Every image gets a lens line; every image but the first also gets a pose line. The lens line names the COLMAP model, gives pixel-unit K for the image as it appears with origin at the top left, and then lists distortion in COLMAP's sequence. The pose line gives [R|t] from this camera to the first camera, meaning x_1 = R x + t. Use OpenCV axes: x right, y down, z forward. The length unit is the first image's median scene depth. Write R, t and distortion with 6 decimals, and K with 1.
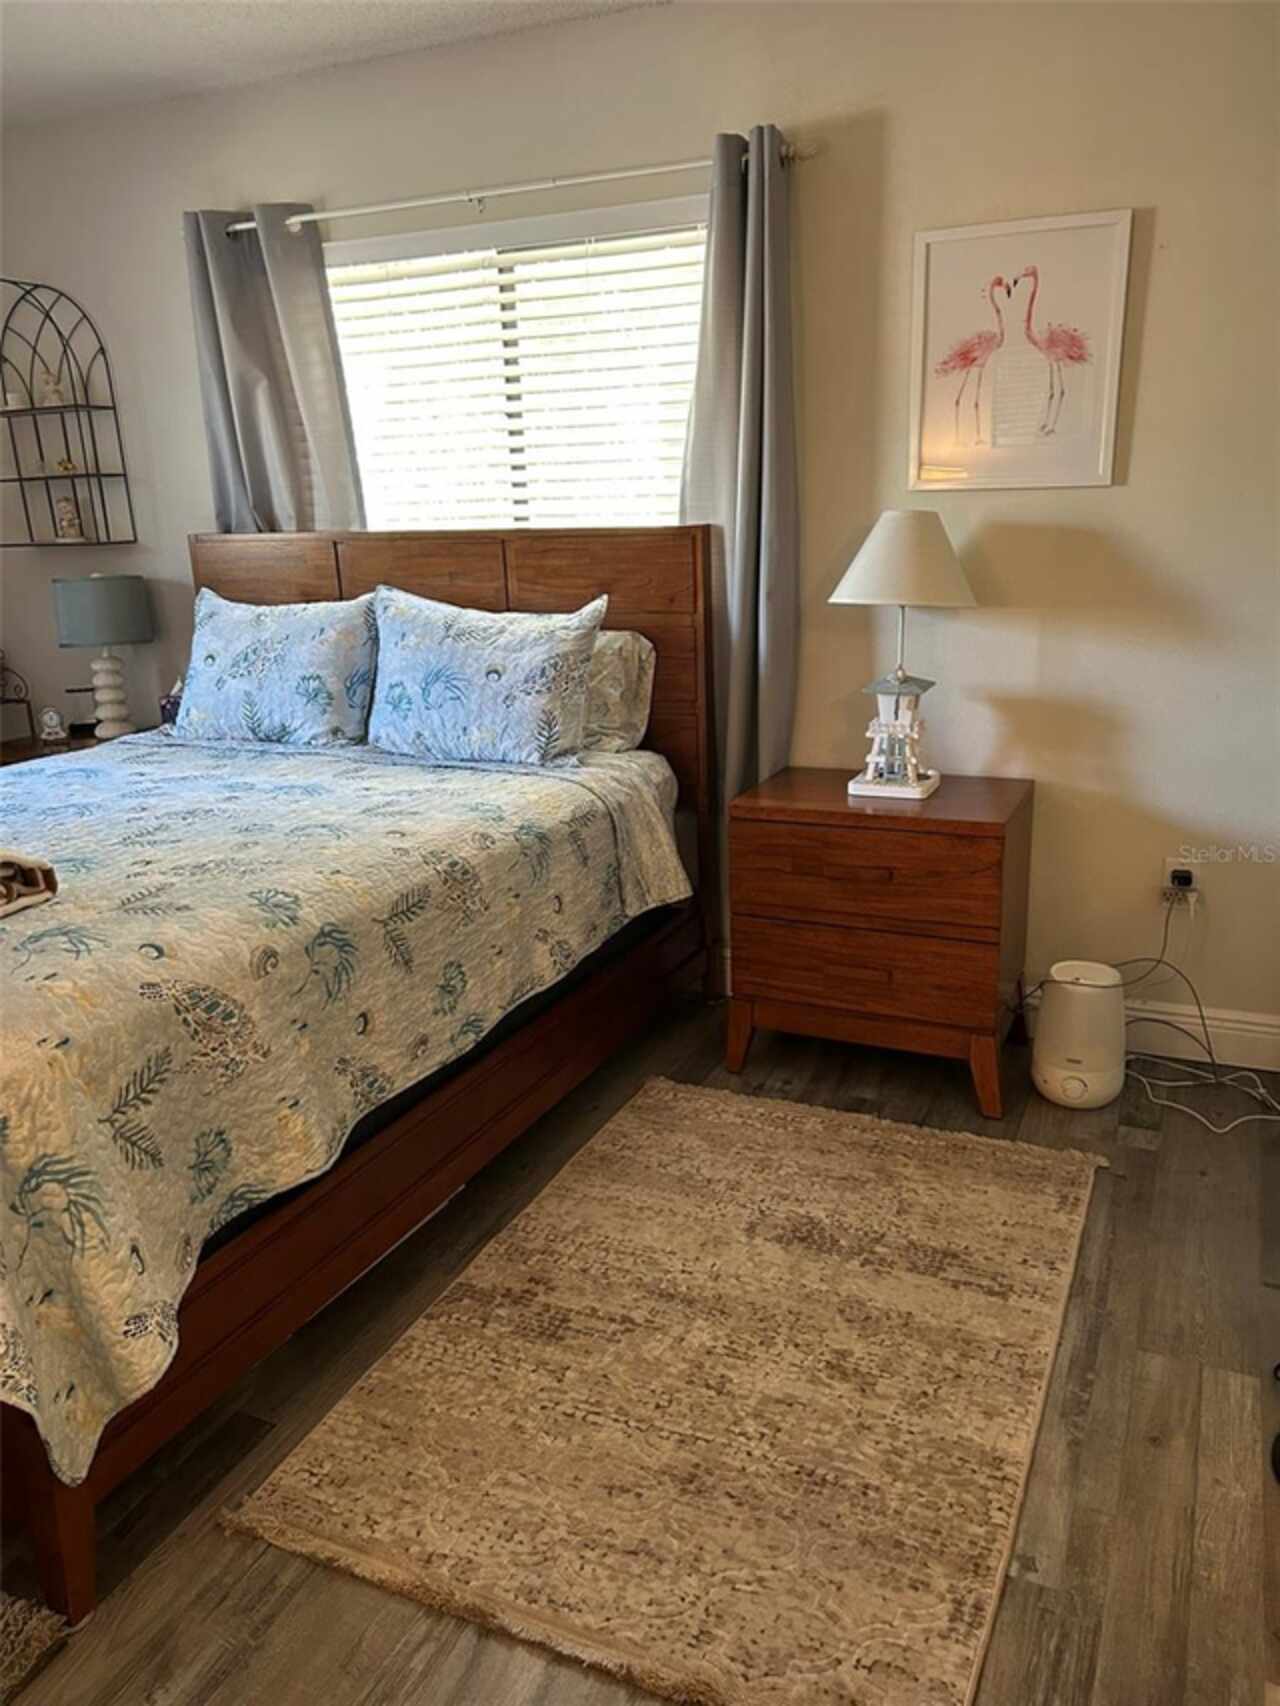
lens RADIAL K [[1287.1, 0, 633.1], [0, 1287.1, 859.1], [0, 0, 1]] dist [0.050285, -0.058709]
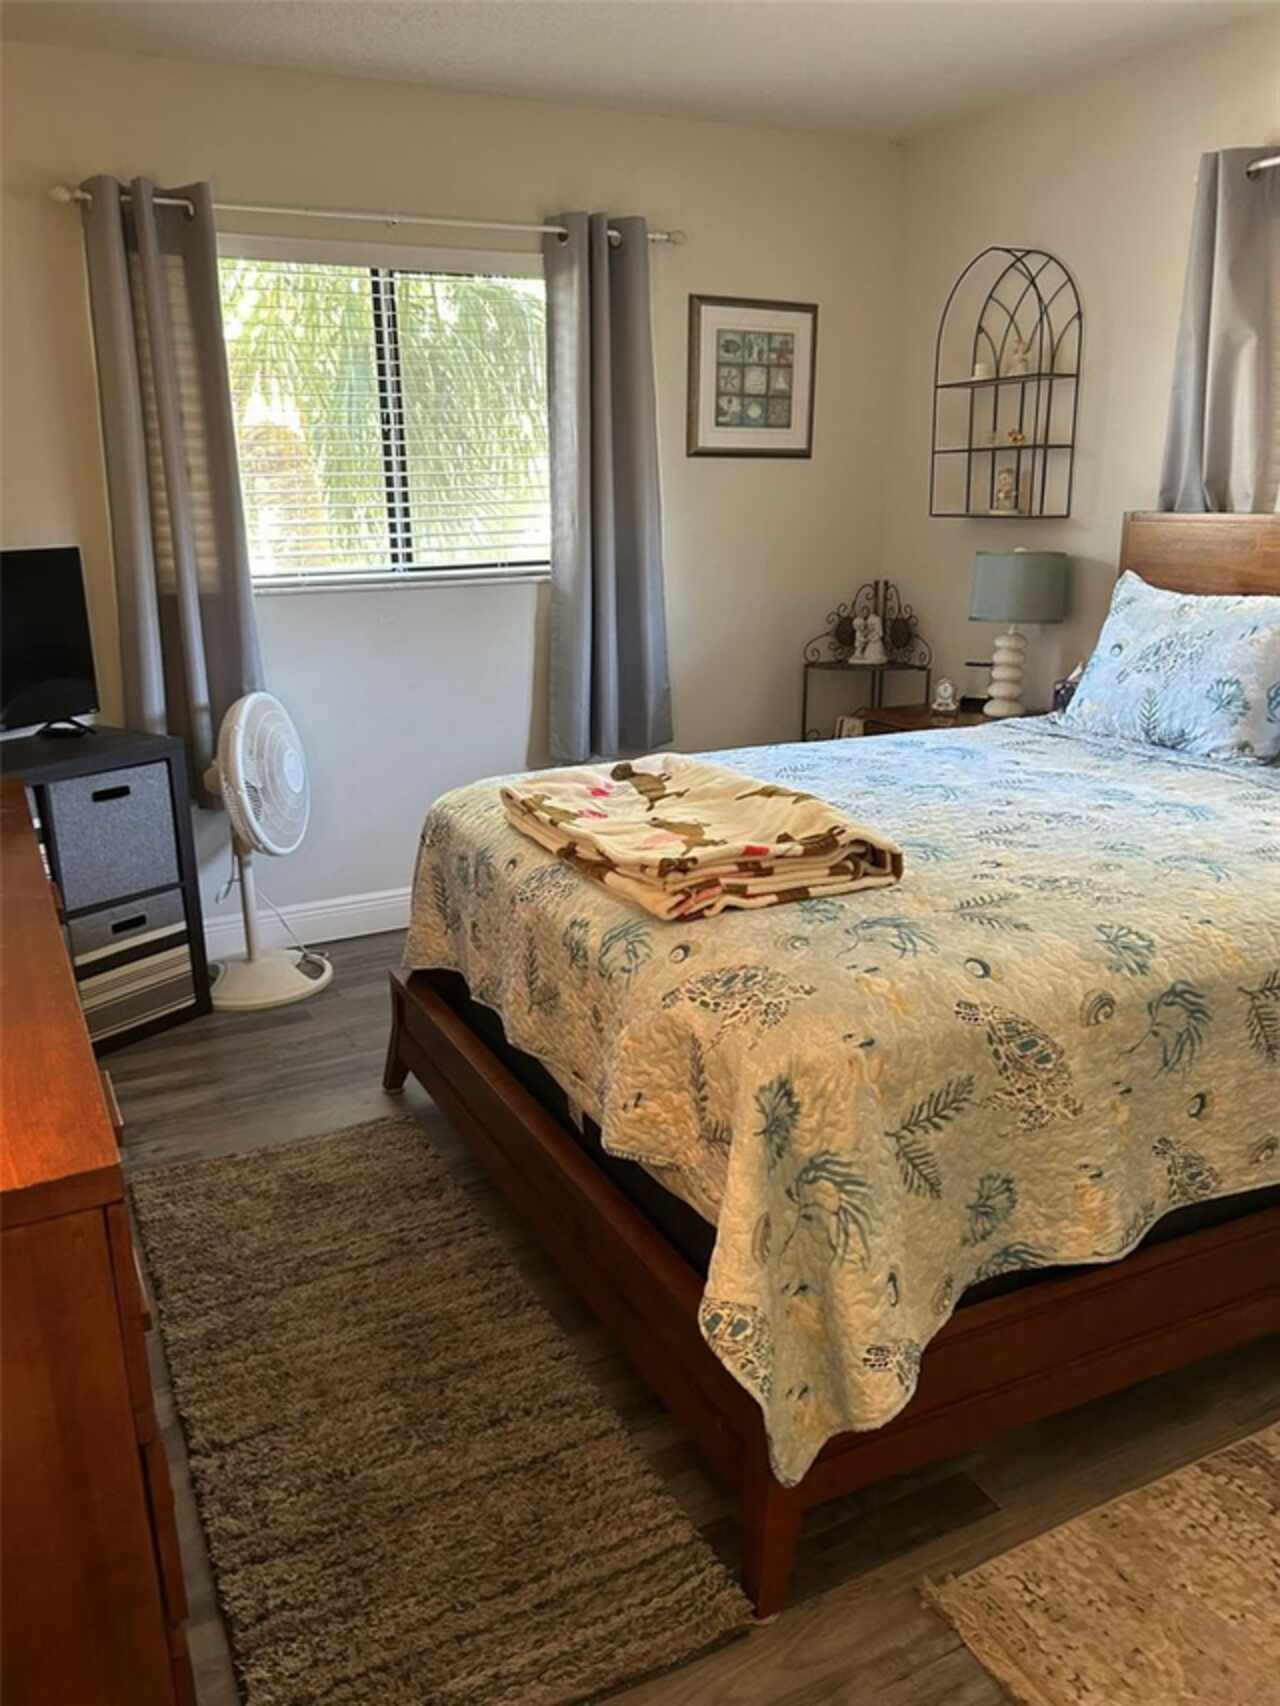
lens RADIAL K [[1287.1, 0, 626.7], [0, 1287.1, 866.3], [0, 0, 1]] dist [0.050285, -0.058709]
pose [[0.778019, 0.204605, -0.593989, -0.031053], [-0.189701, 0.977858, 0.088358, -0.029914], [0.598915, 0.043936, 0.799606, 0.100326]]
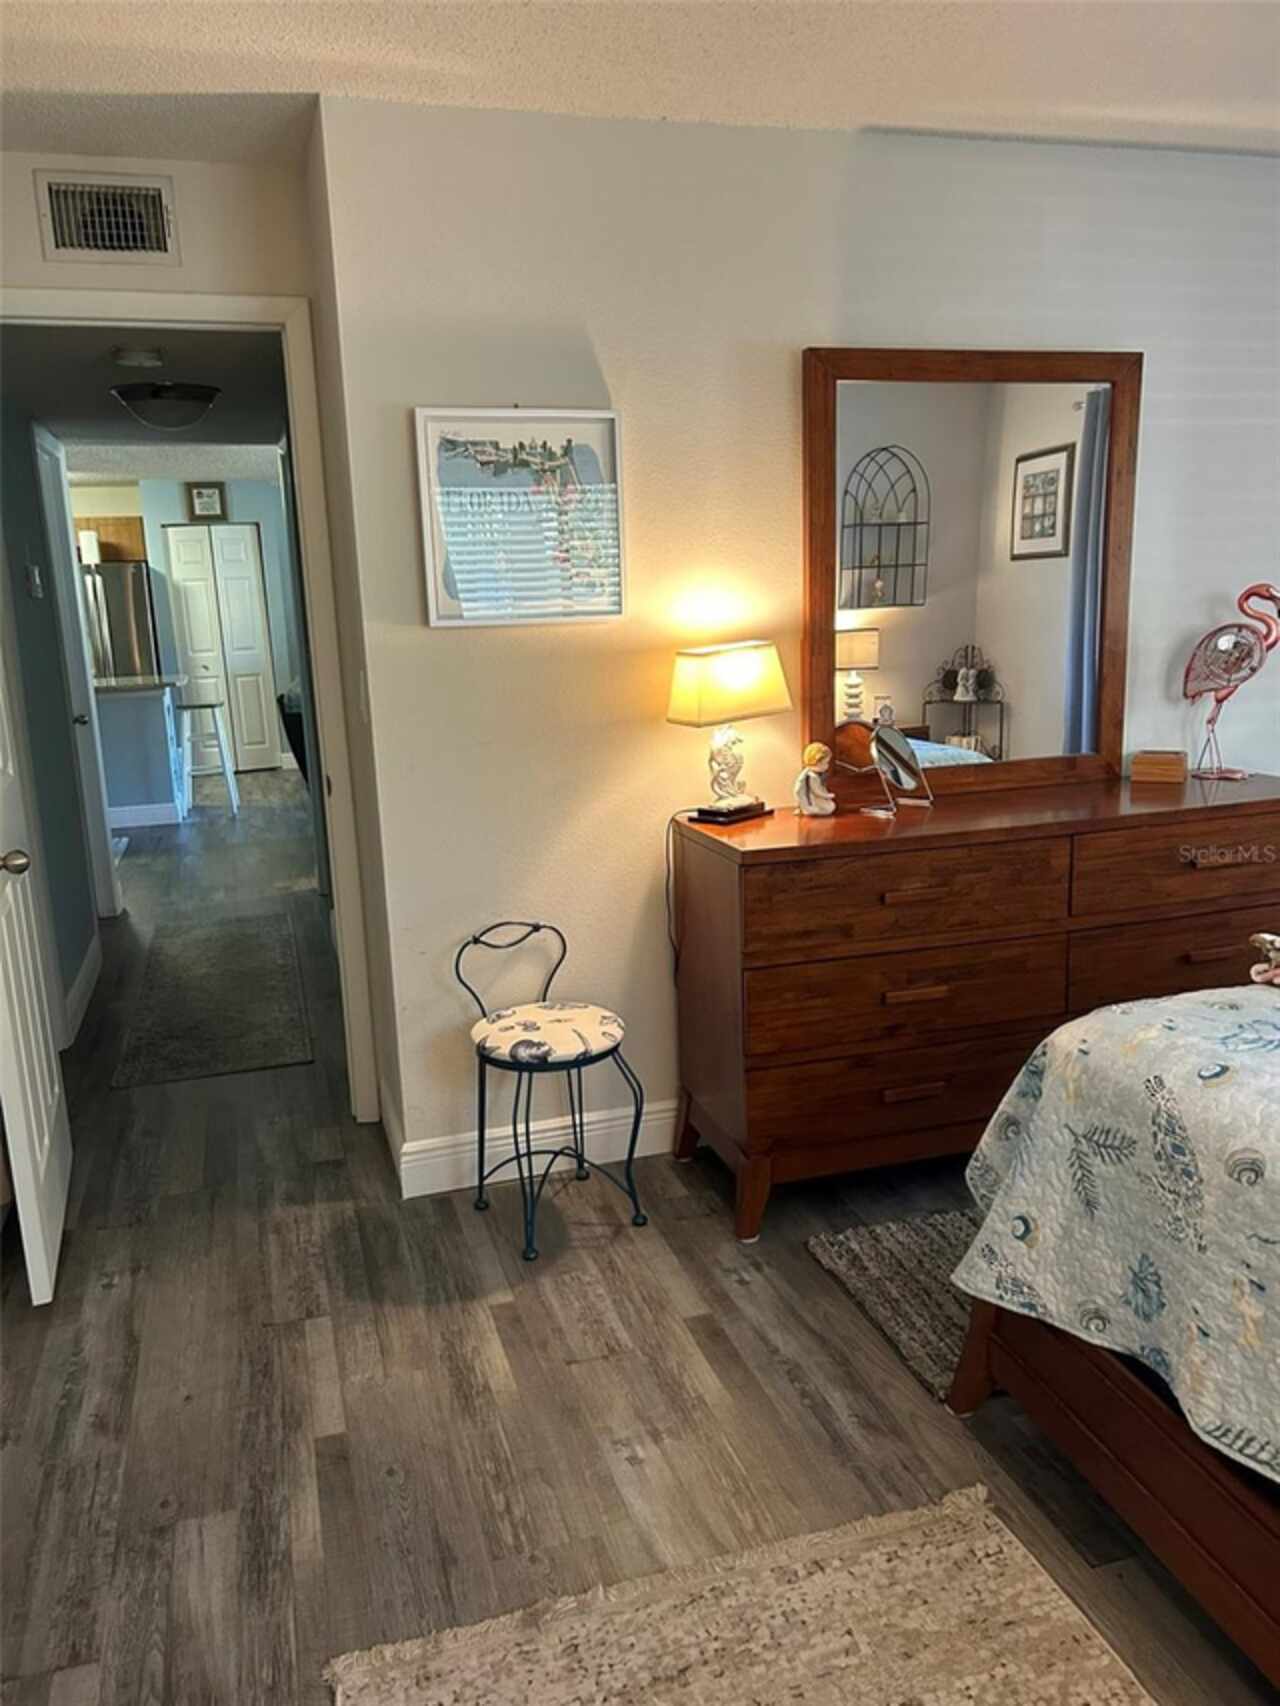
lens RADIAL K [[1287.1, 0, 626.3], [0, 1287.1, 846.3], [0, 0, 1]] dist [0.050285, -0.058709]
pose [[-0.756303, 0.190144, -0.625980, 0.444690], [-0.122054, 0.899024, 0.420546, -0.370002], [0.642735, 0.394464, -0.656727, 1.141947]]
